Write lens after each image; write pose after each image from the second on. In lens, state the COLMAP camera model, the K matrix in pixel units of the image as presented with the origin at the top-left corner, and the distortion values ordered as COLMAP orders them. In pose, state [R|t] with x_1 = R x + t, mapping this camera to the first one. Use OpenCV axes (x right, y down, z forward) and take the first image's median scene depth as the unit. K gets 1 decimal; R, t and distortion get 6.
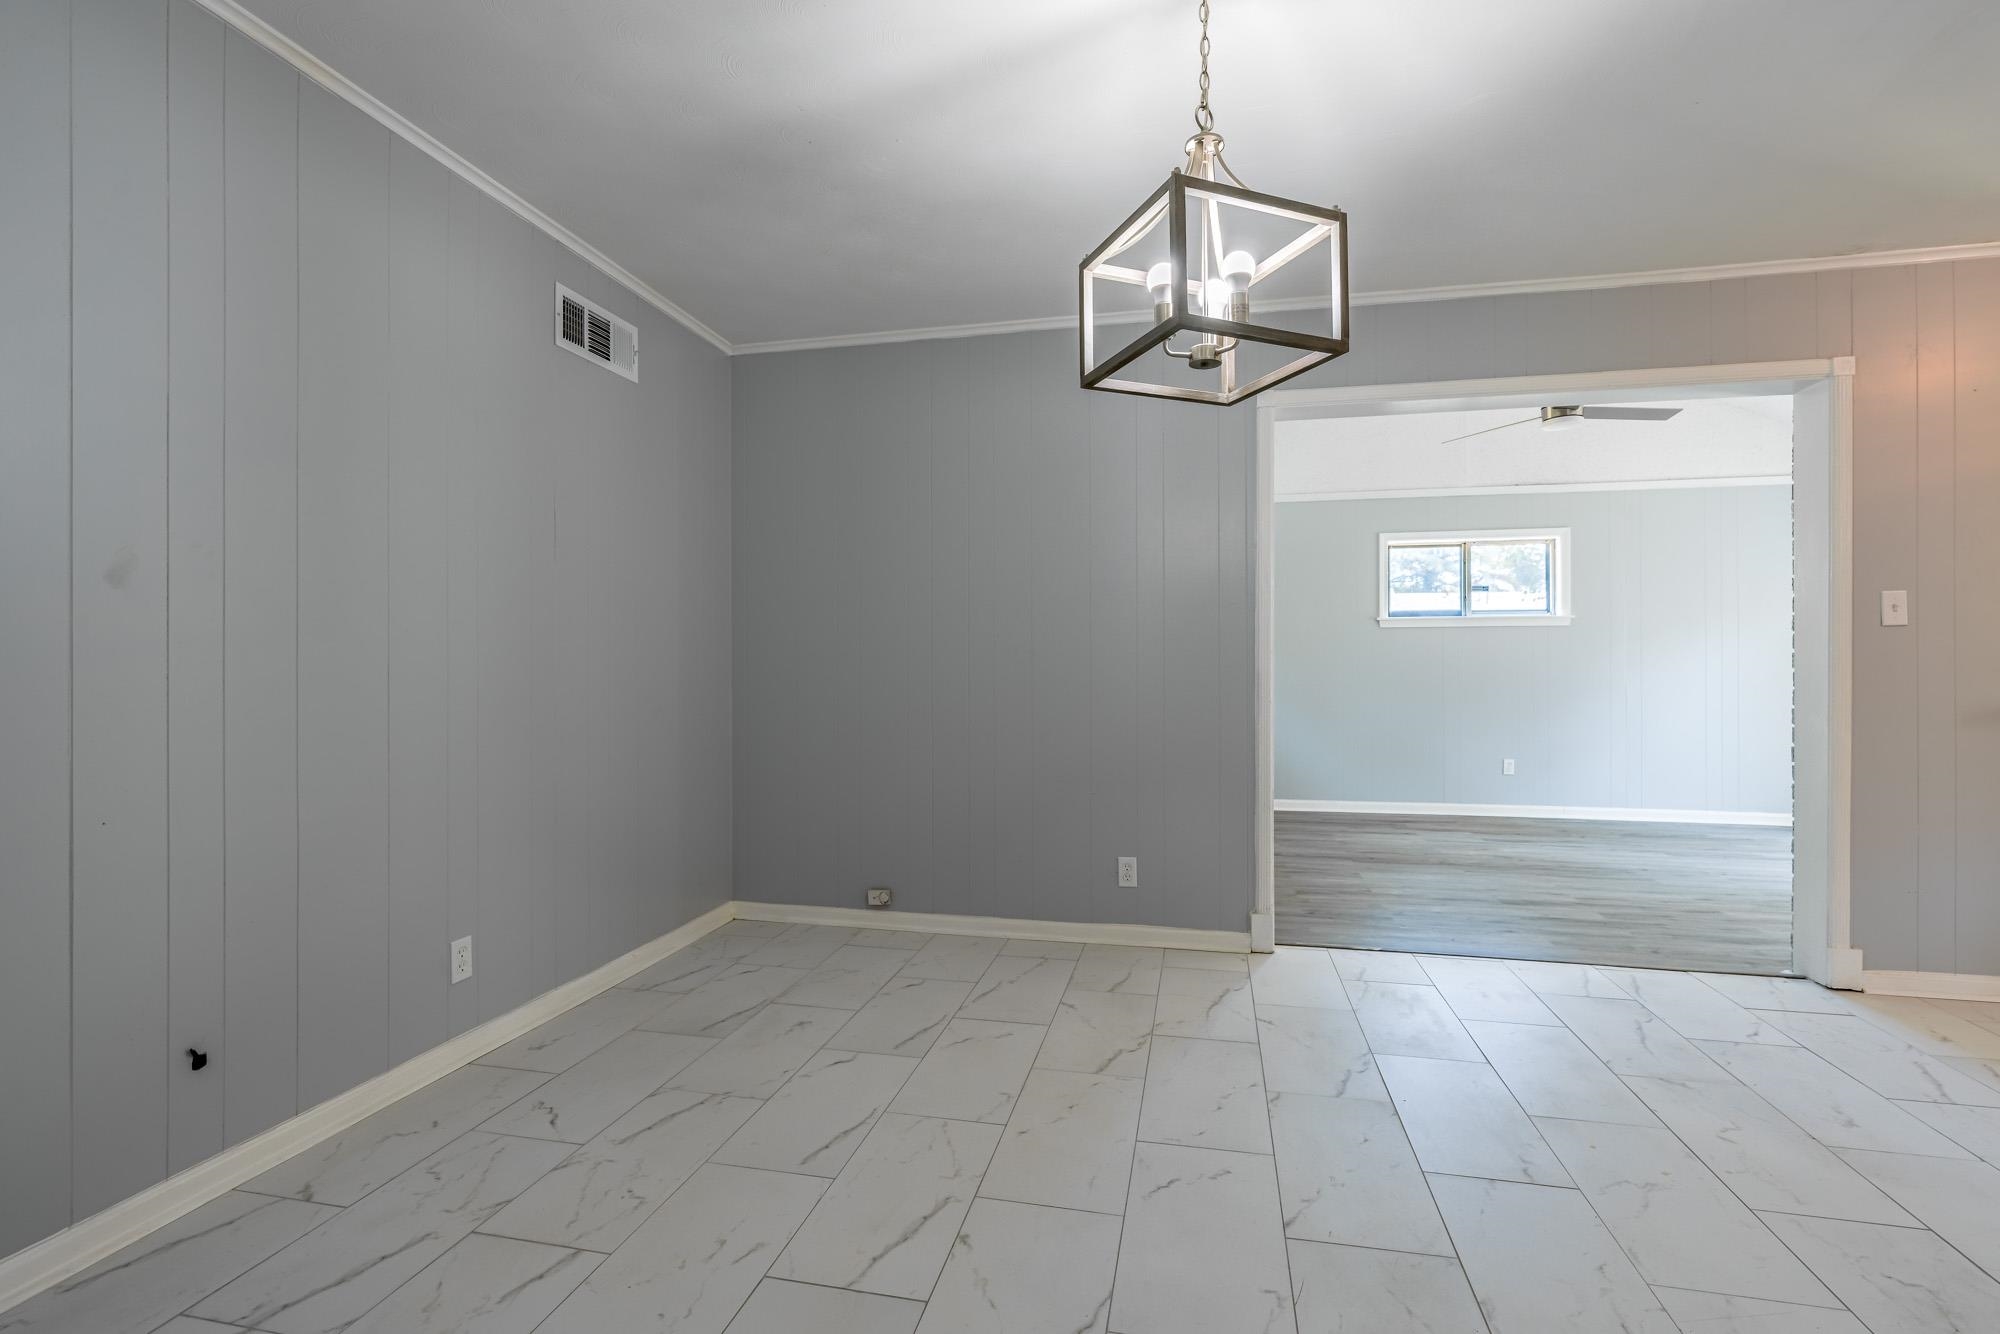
lens RADIAL K [[927.5, 0, 970.2], [0, 927.5, 670.2], [0, 0, 1]] dist [-0.002781, 0.000715]
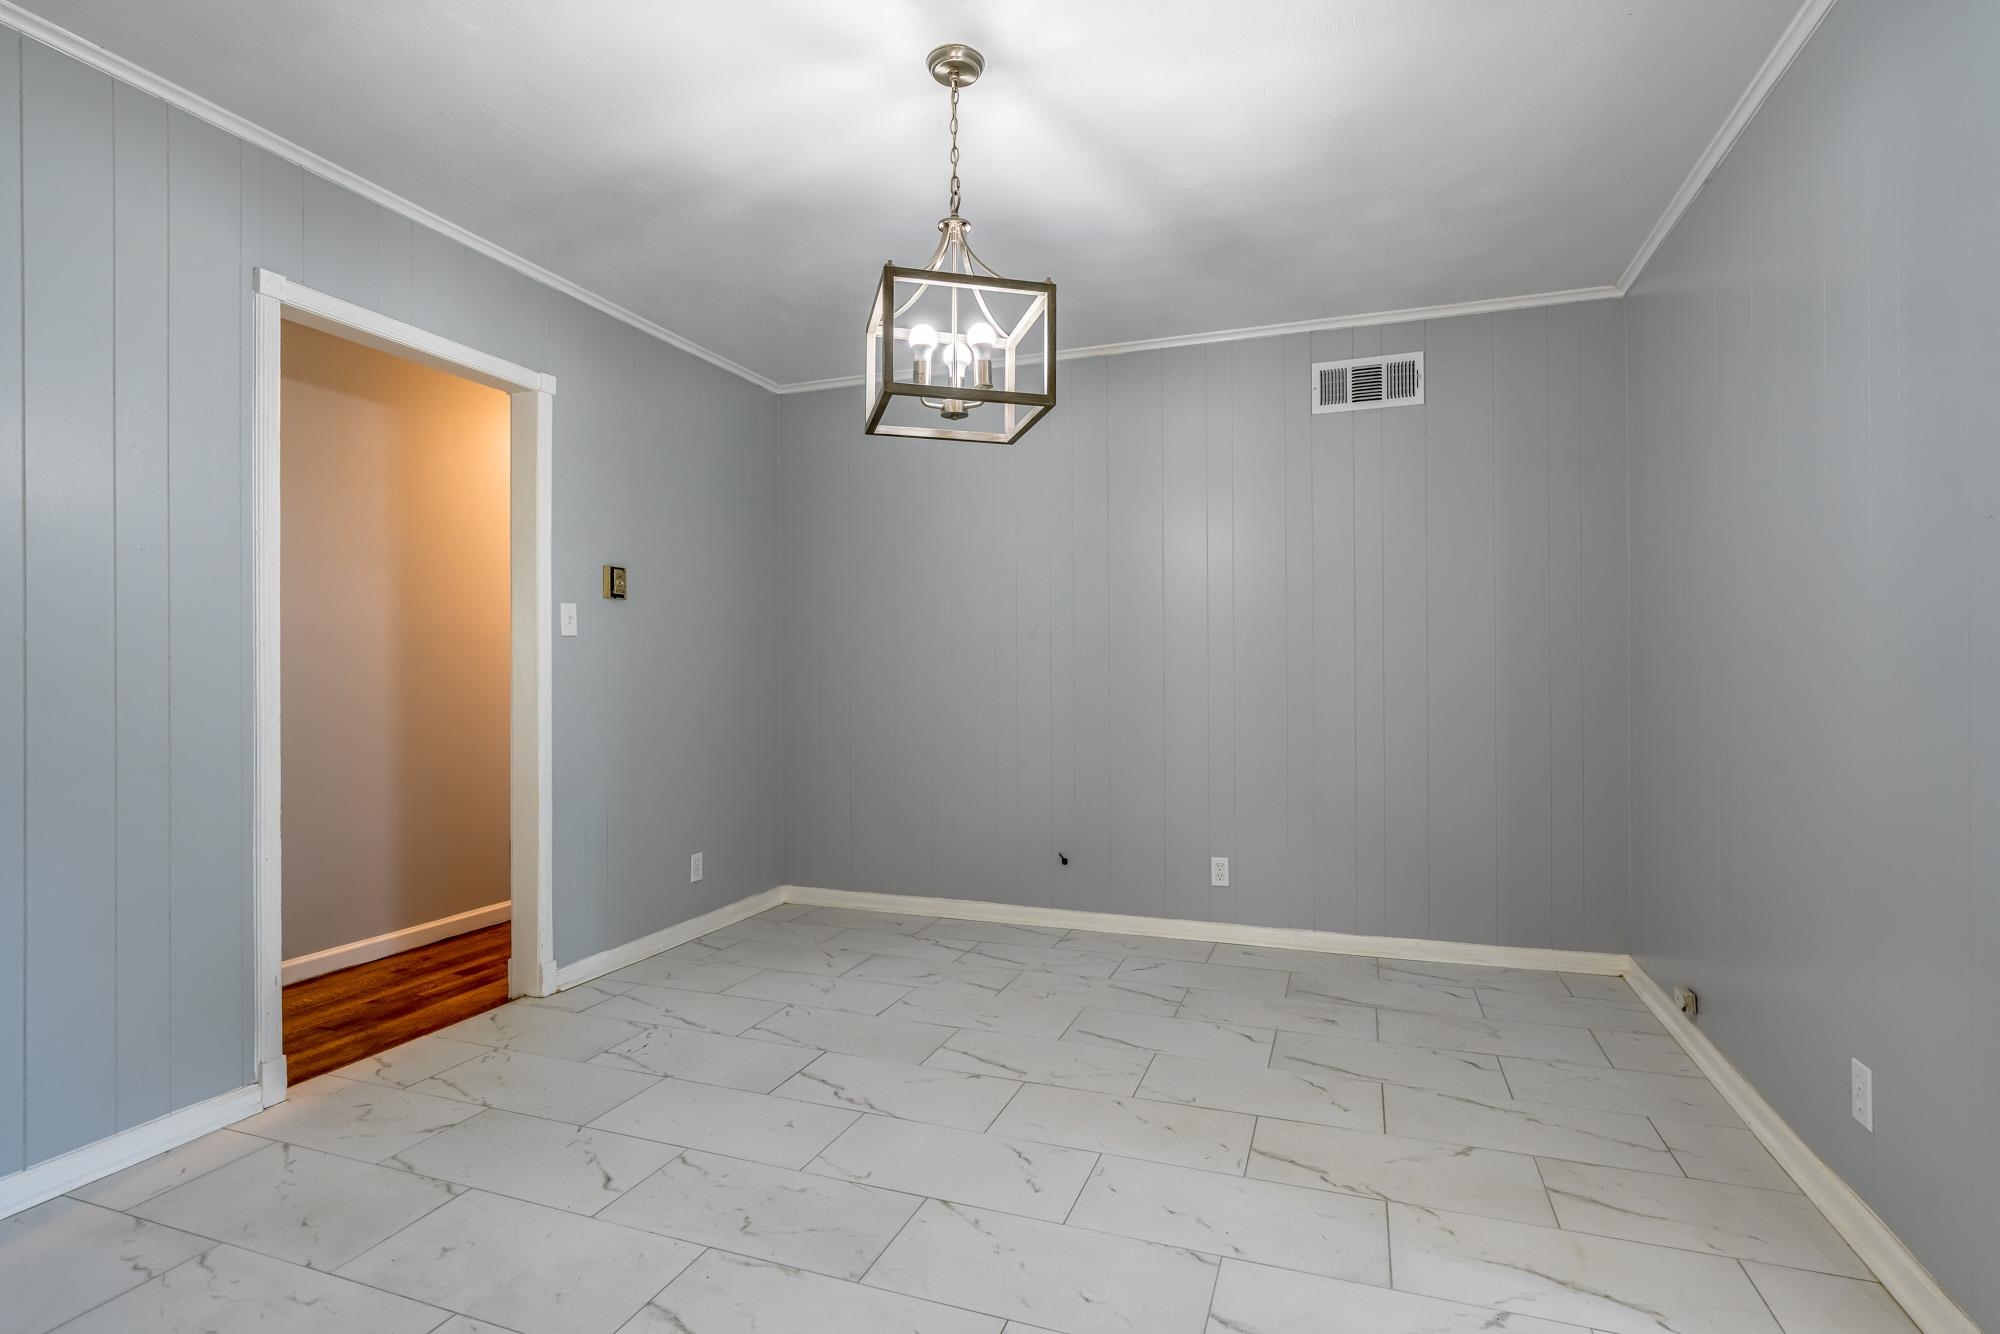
lens RADIAL K [[1045.6, 0, 1040.3], [0, 1045.6, 661.2], [0, 0, 1]] dist [-0.002678, -0.000289]
pose [[-0.132392, 0.000910, -0.991197, 0.997938], [0.006940, 0.999976, -0.000009, -0.021646], [0.991173, -0.006880, -0.132395, 0.824009]]
